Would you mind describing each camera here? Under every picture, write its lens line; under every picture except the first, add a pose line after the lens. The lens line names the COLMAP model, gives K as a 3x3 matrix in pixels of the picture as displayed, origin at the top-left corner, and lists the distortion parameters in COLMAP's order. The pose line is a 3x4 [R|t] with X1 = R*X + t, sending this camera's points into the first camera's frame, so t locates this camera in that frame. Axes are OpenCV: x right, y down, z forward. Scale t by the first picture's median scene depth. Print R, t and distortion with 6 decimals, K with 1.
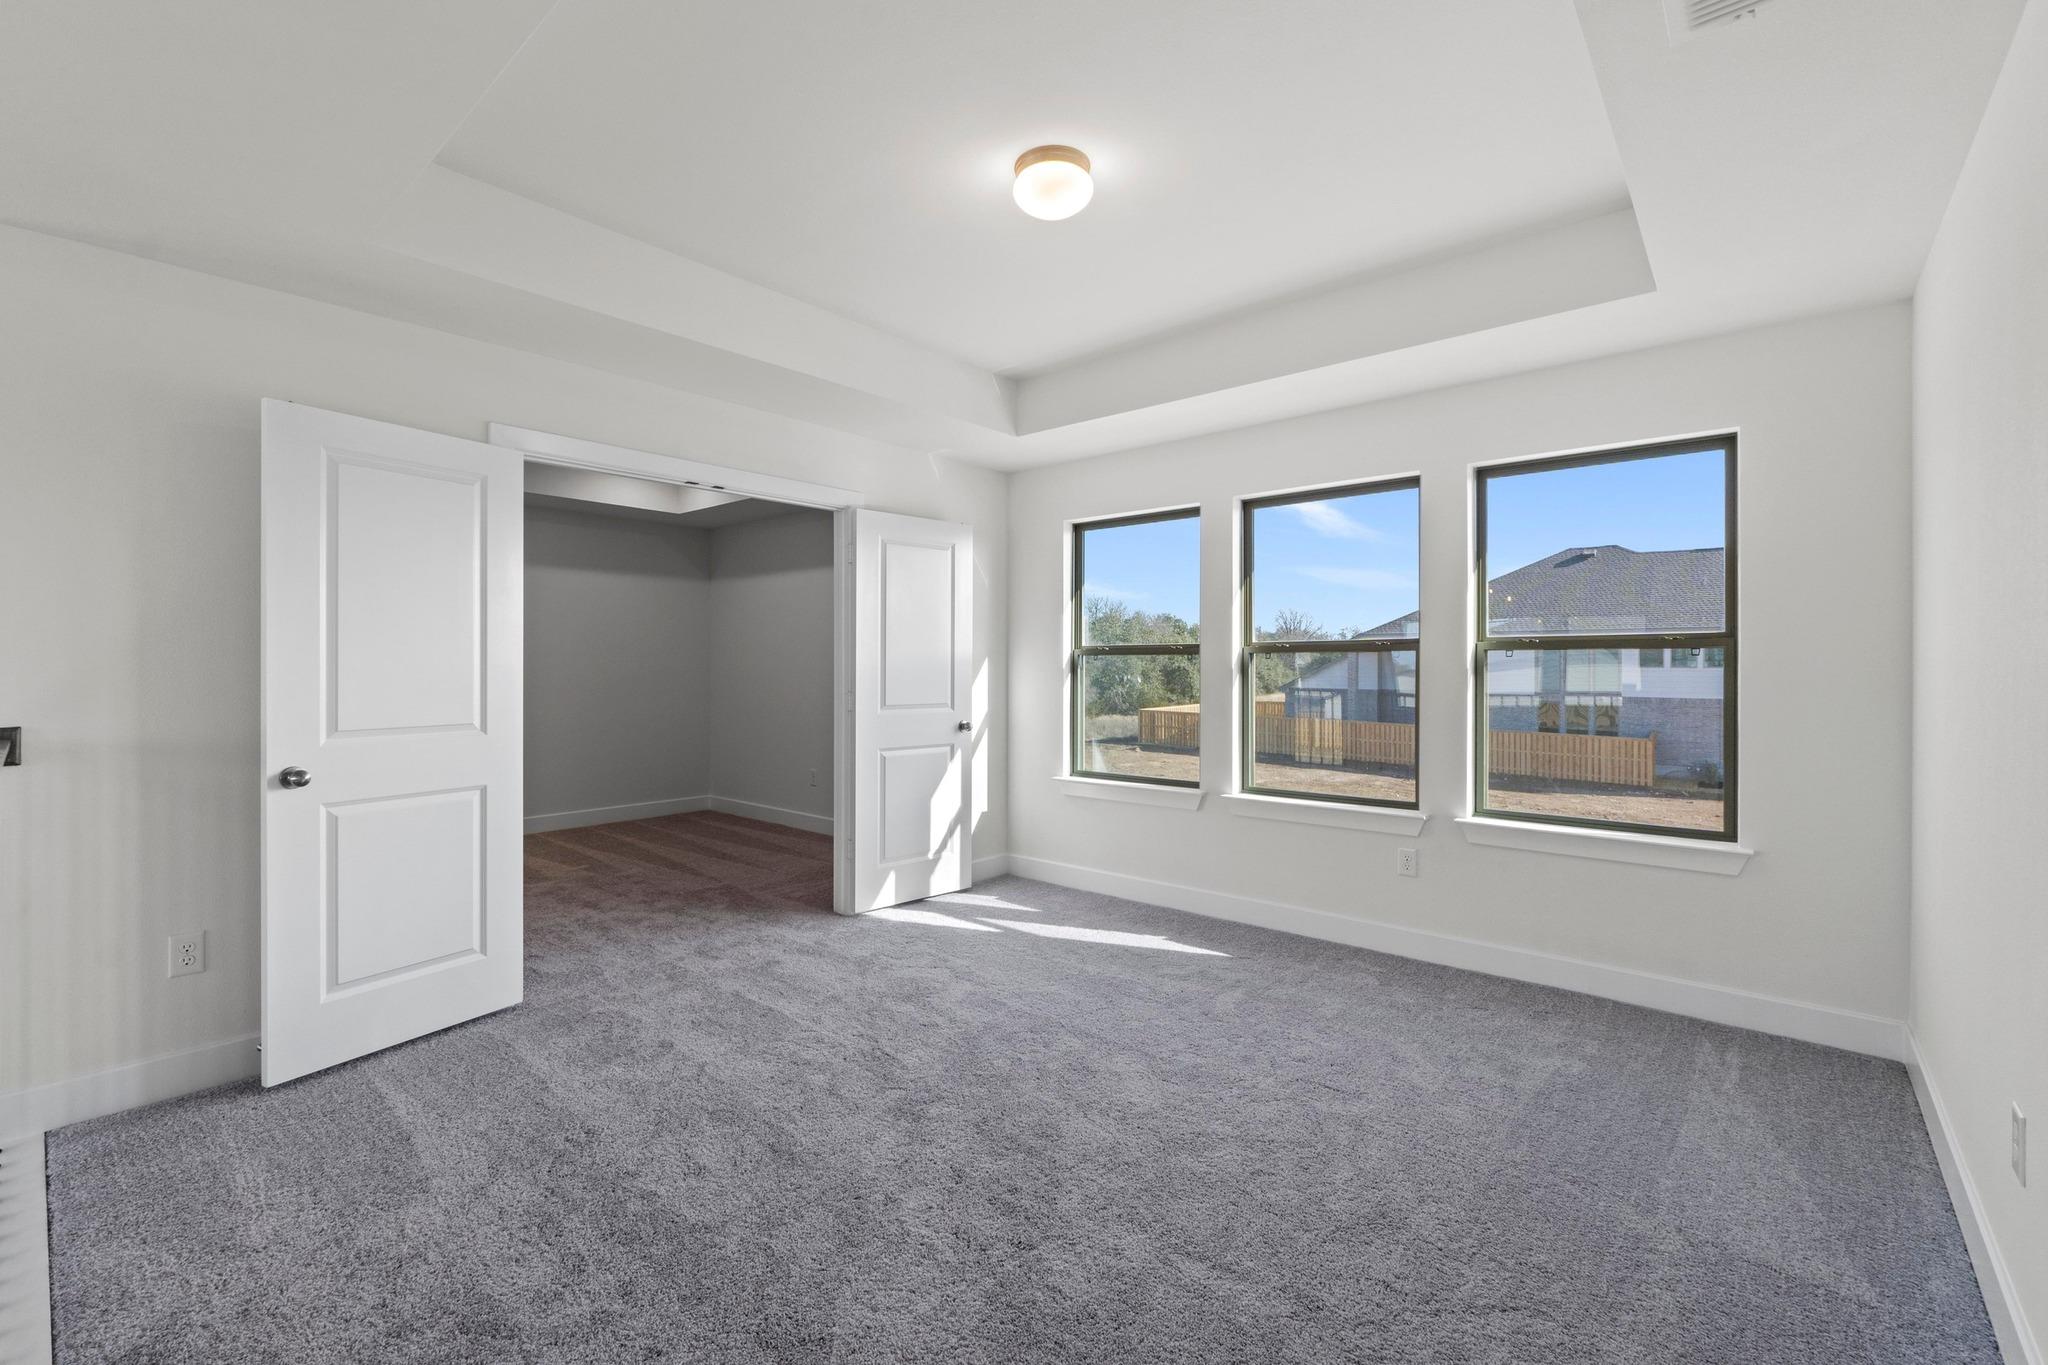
lens RADIAL K [[878.0, 0, 1021.3], [0, 878.0, 679.3], [0, 0, 1]] dist [0.001194, 0.000545]
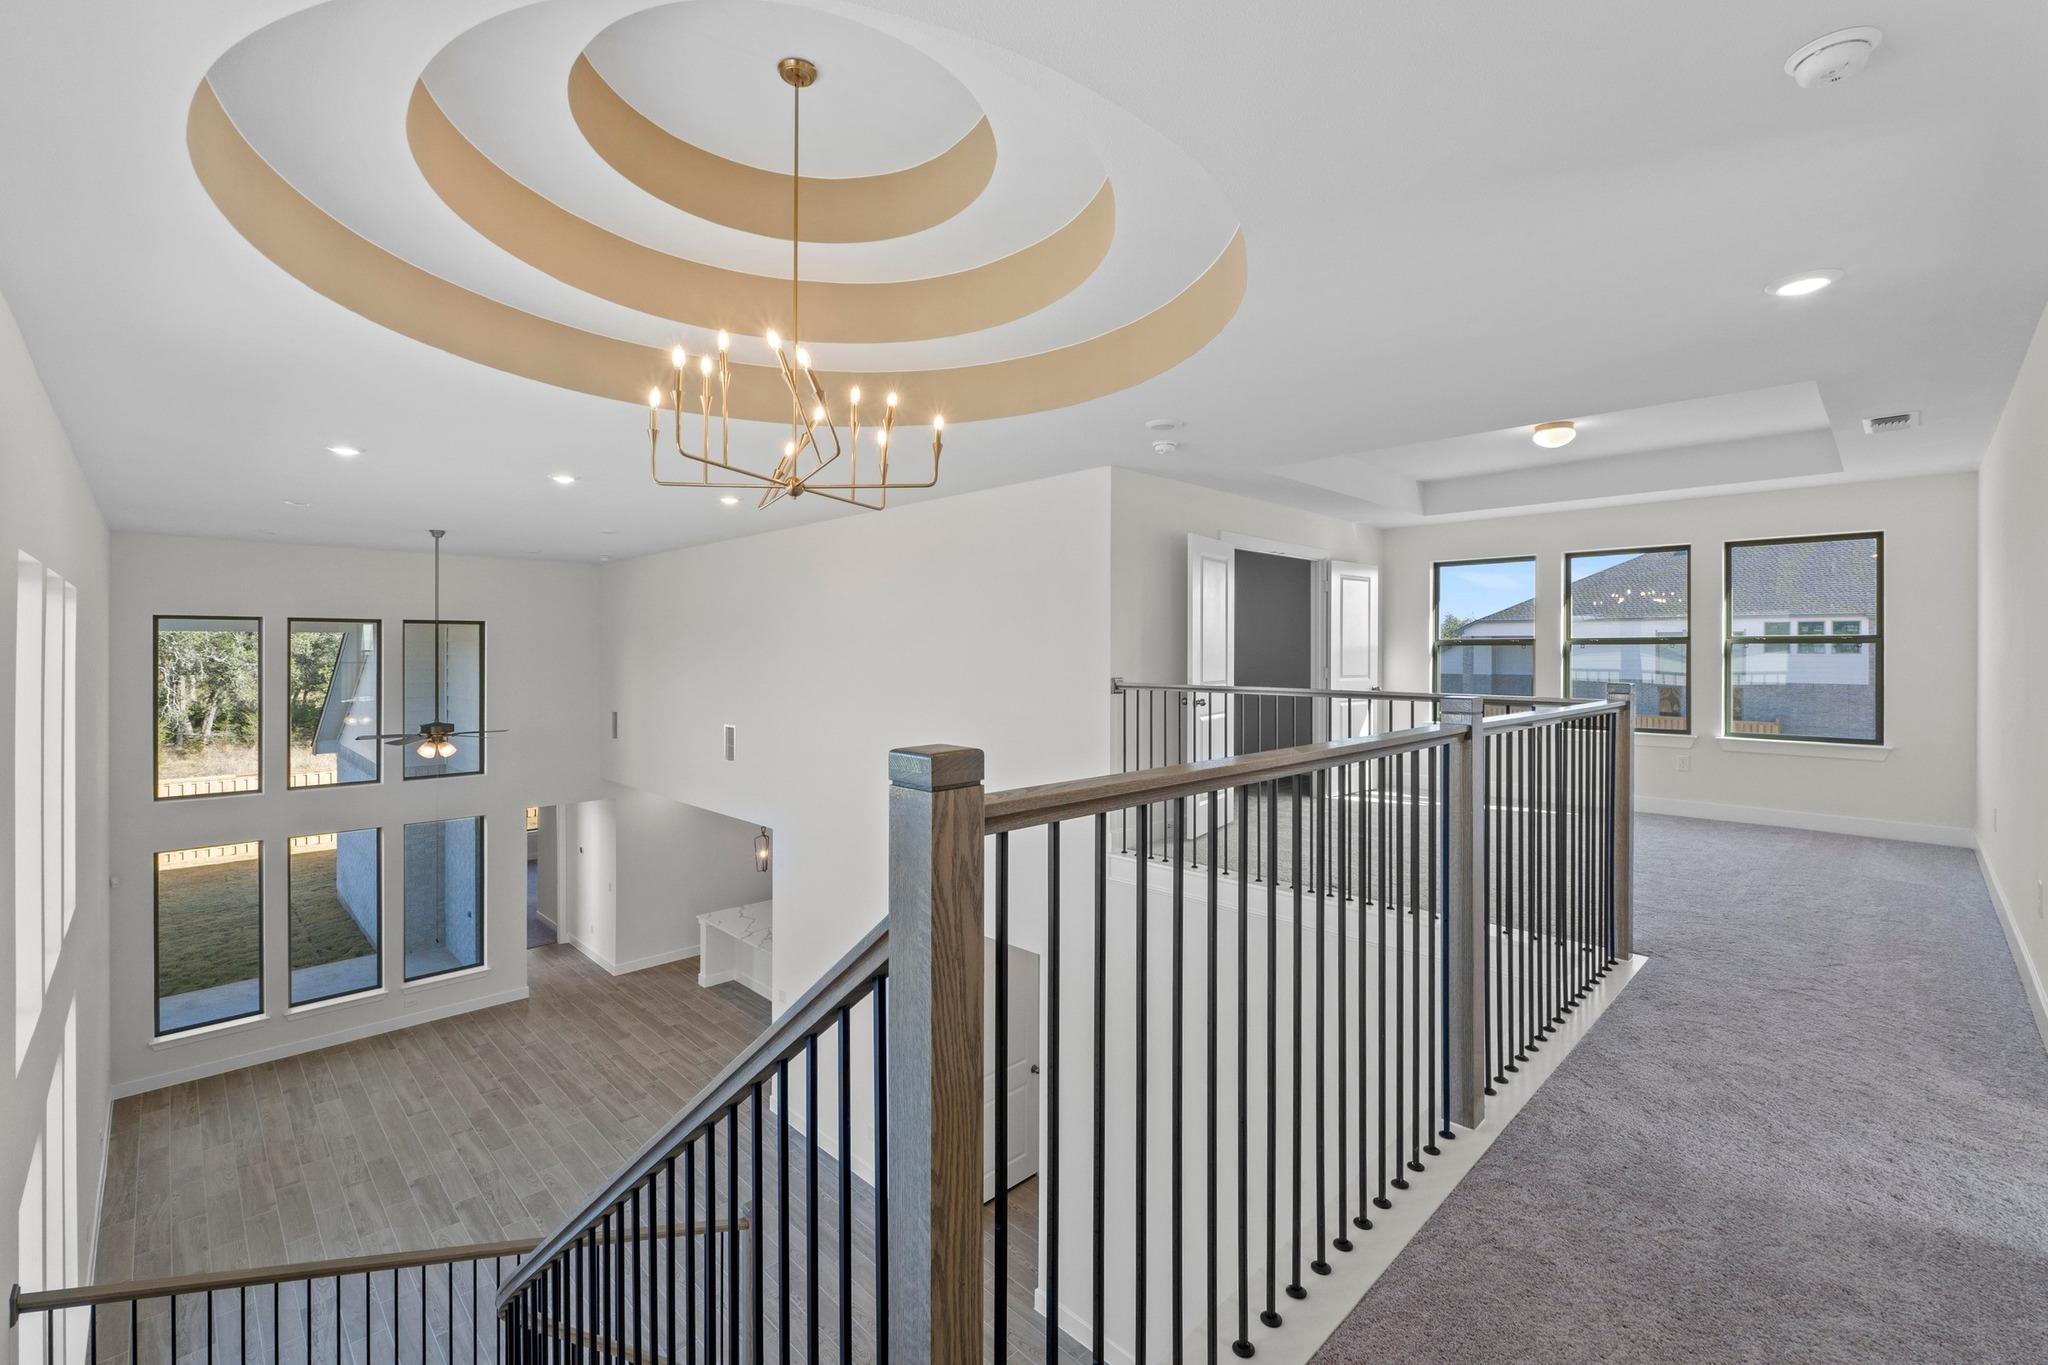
lens RADIAL K [[878.0, 0, 1025.2], [0, 878.0, 663.6], [0, 0, 1]] dist [0.001194, 0.000545]
pose [[0.996035, 0.005530, -0.088791, -0.727156], [-0.005996, 0.999970, -0.004972, 0.025029], [0.088760, 0.005485, 0.996038, -0.889084]]
